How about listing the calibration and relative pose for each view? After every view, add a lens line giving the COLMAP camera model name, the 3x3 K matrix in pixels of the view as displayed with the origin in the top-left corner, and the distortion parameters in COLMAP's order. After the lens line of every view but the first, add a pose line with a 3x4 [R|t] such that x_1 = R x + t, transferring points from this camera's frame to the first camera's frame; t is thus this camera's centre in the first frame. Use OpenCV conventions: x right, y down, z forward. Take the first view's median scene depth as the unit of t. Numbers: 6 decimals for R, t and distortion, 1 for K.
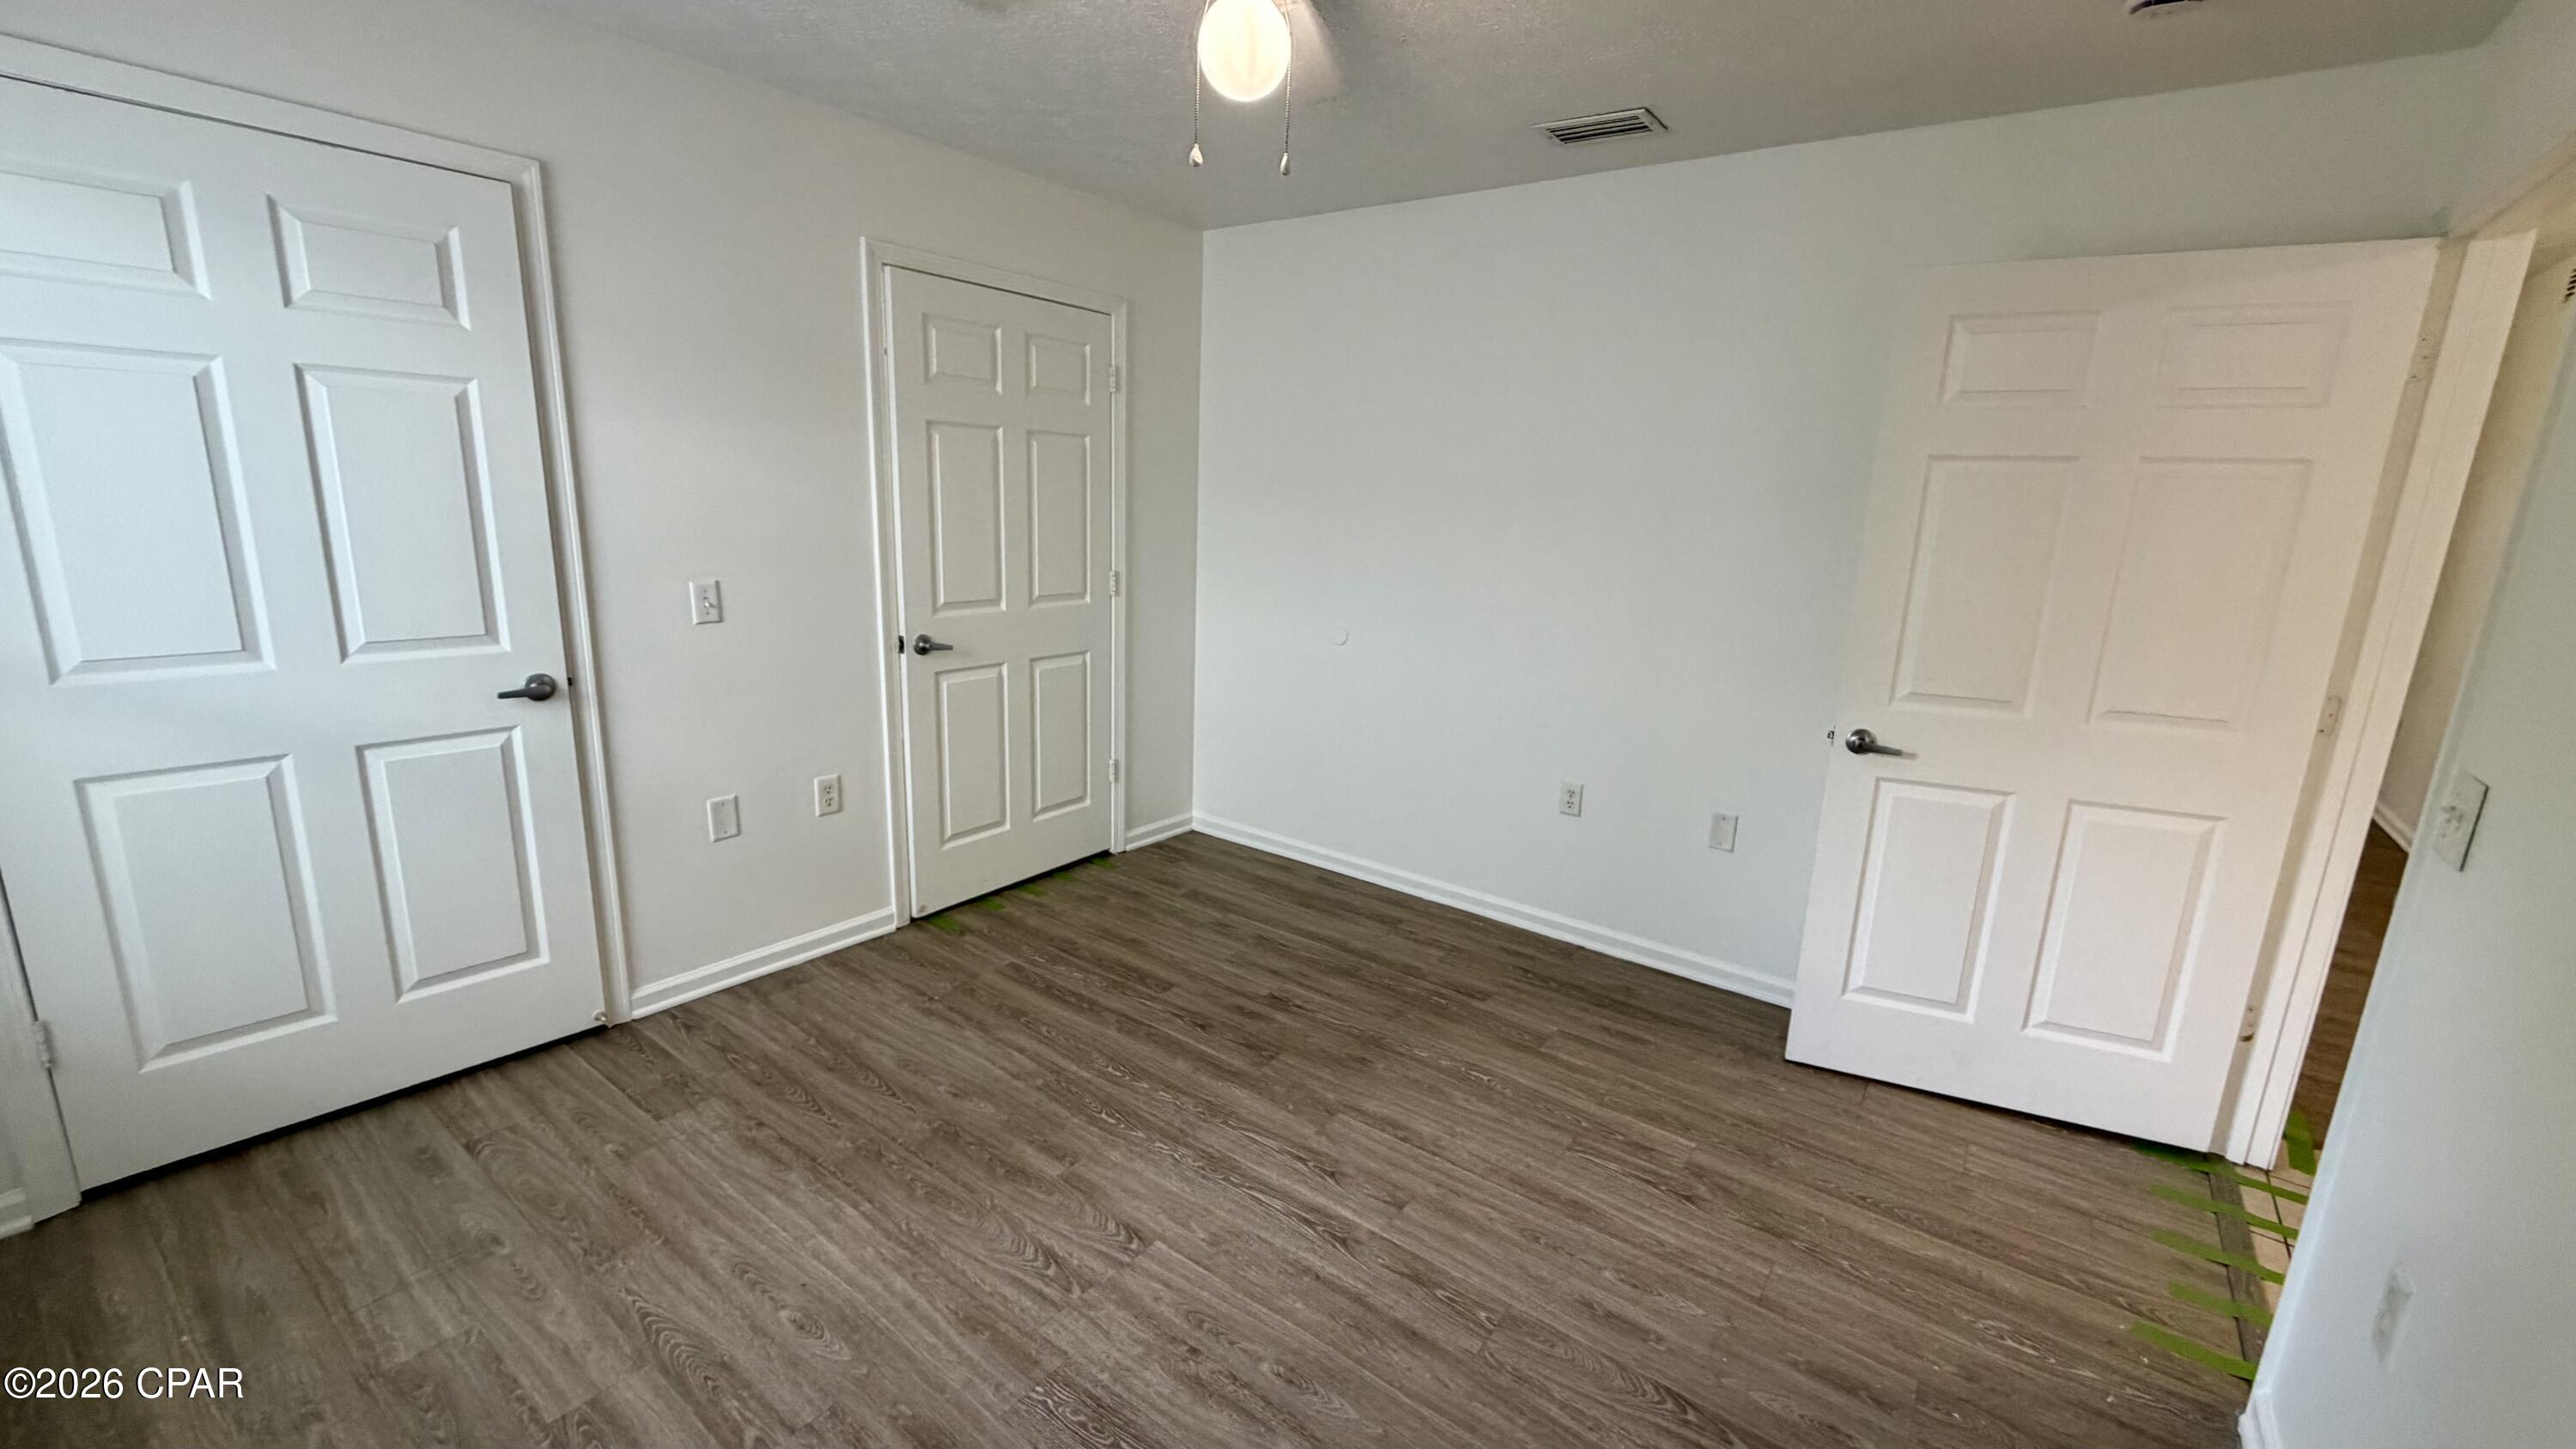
lens RADIAL K [[1030.1, 0, 1281.0], [0, 1030.1, 724.7], [0, 0, 1]] dist [0.000797, -0.000425]
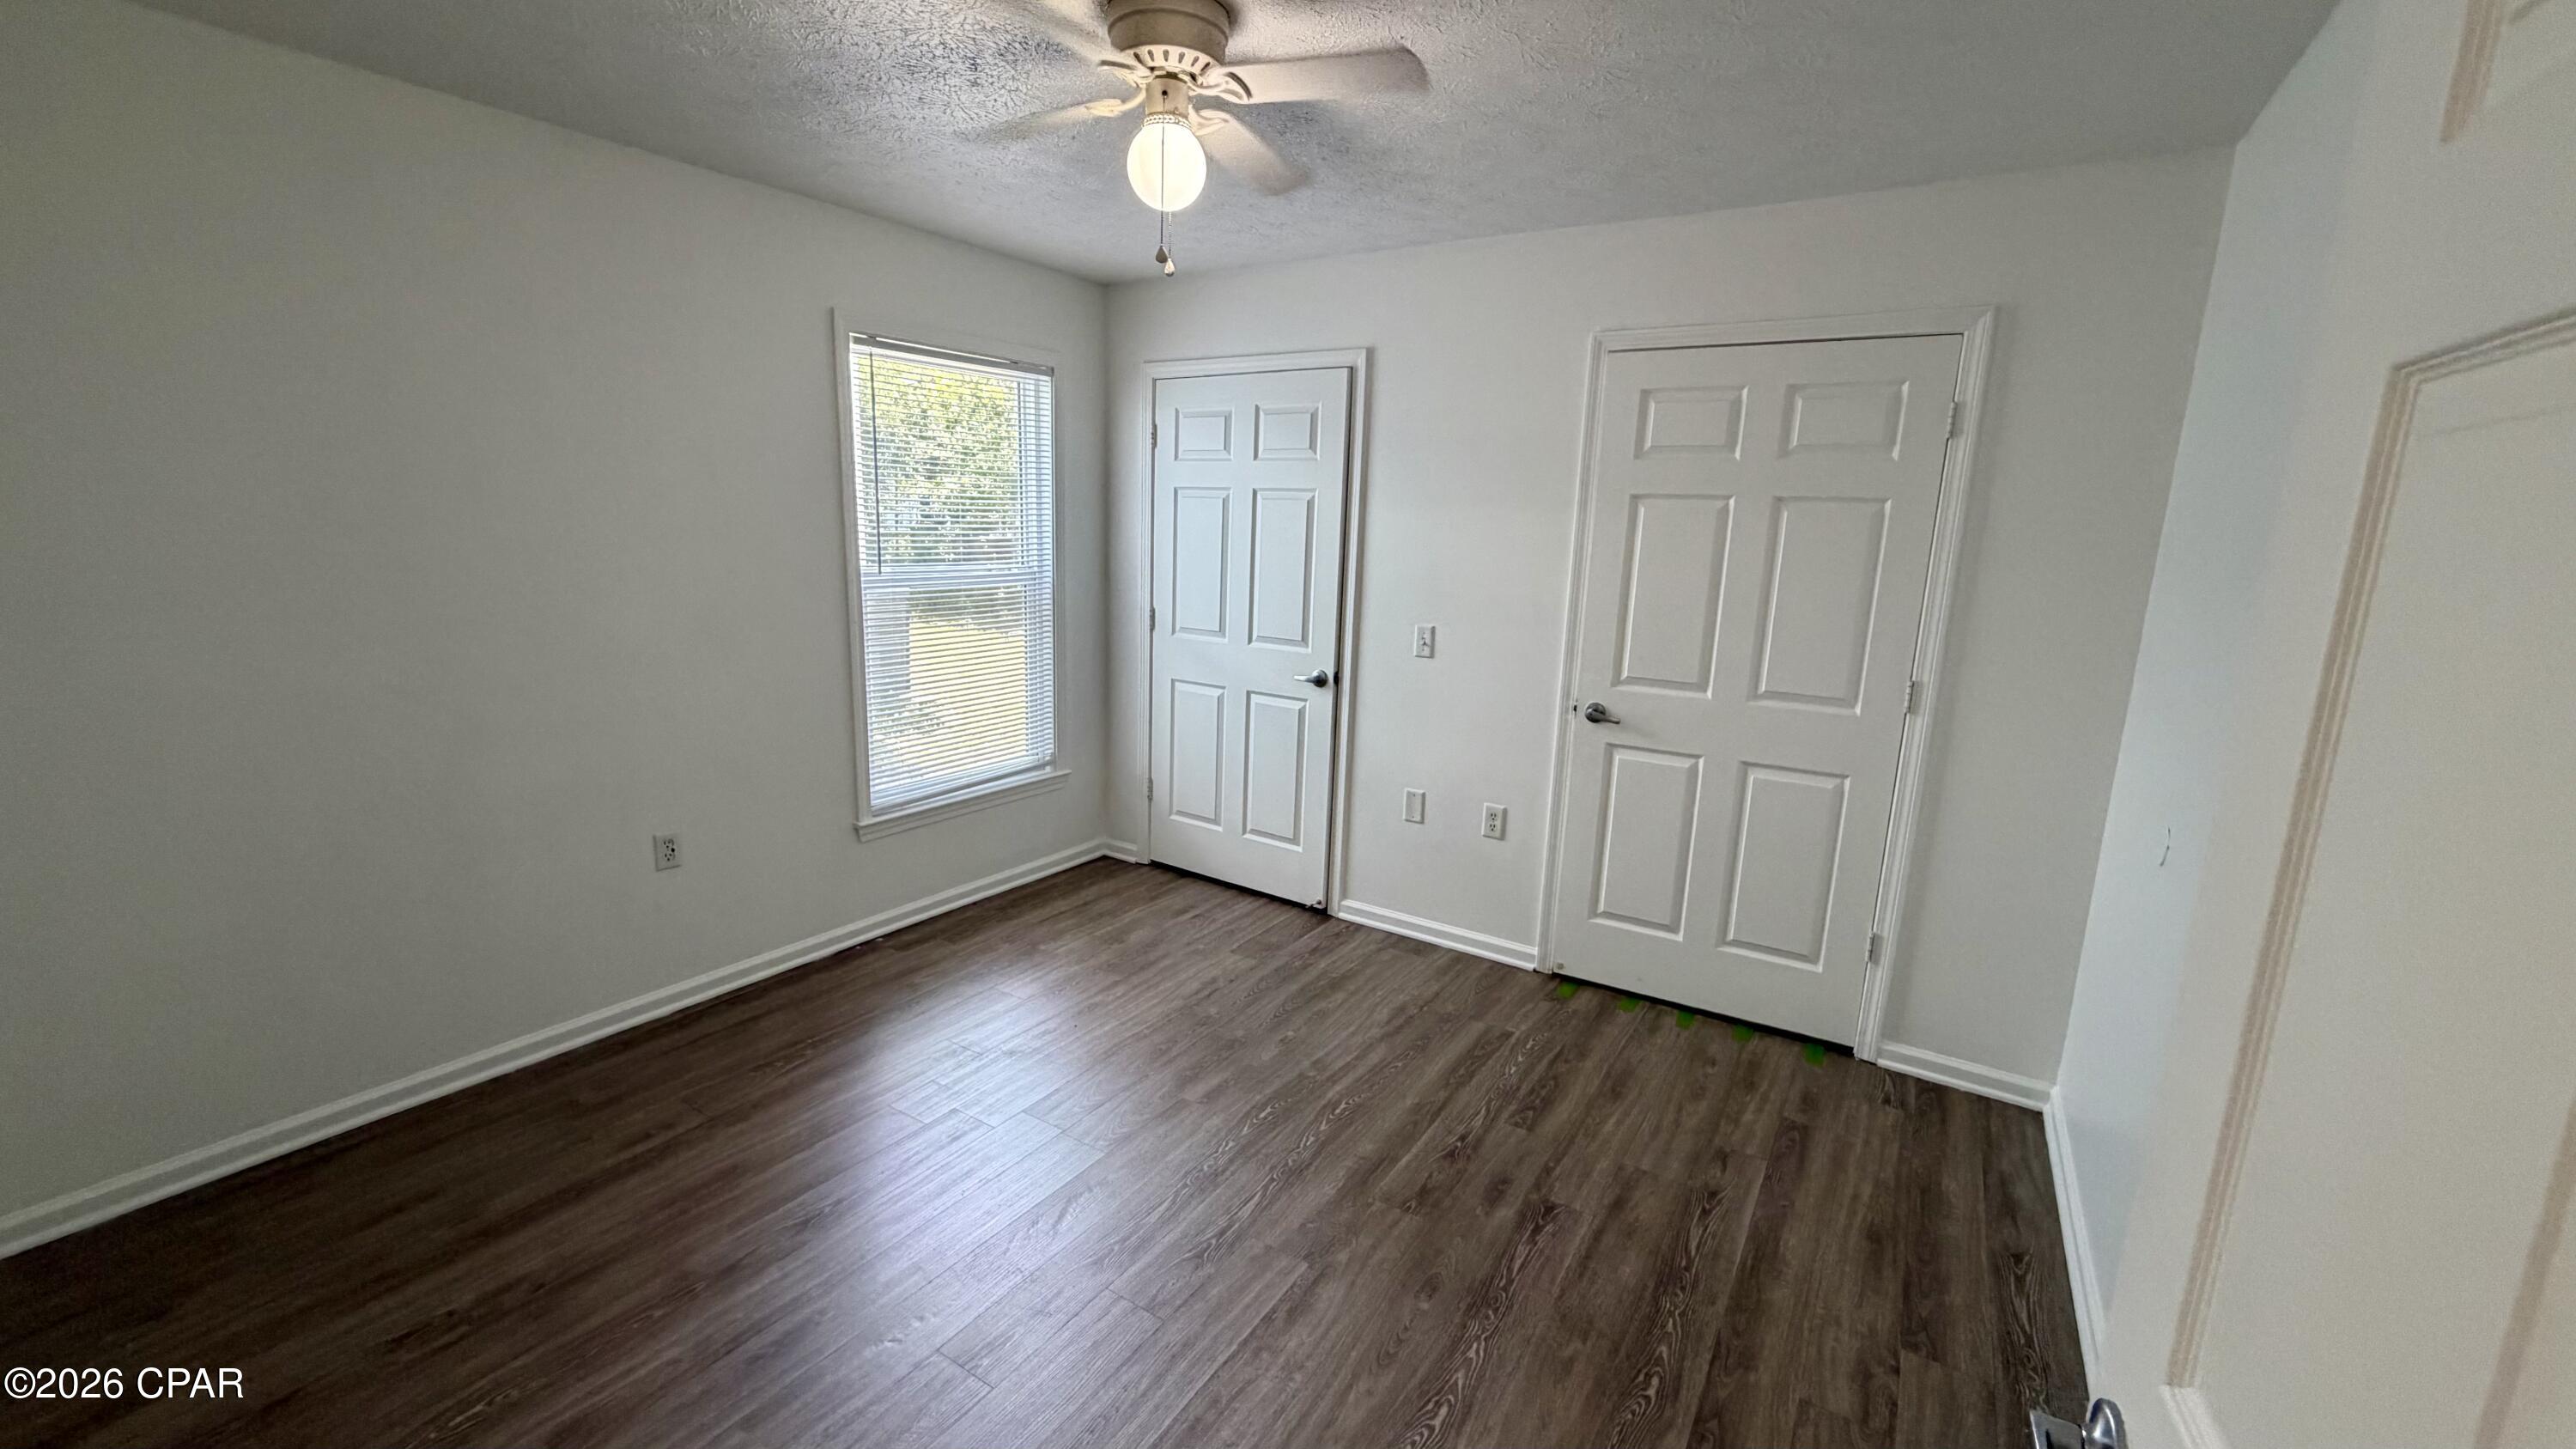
lens RADIAL K [[1030.1, 0, 1281.0], [0, 1030.1, 724.7], [0, 0, 1]] dist [0.000797, -0.000425]
pose [[0.075537, 0.156902, -0.984721, 0.694131], [-0.254473, 0.957876, 0.133104, -0.134707], [0.964125, 0.240531, 0.112282, 0.646675]]
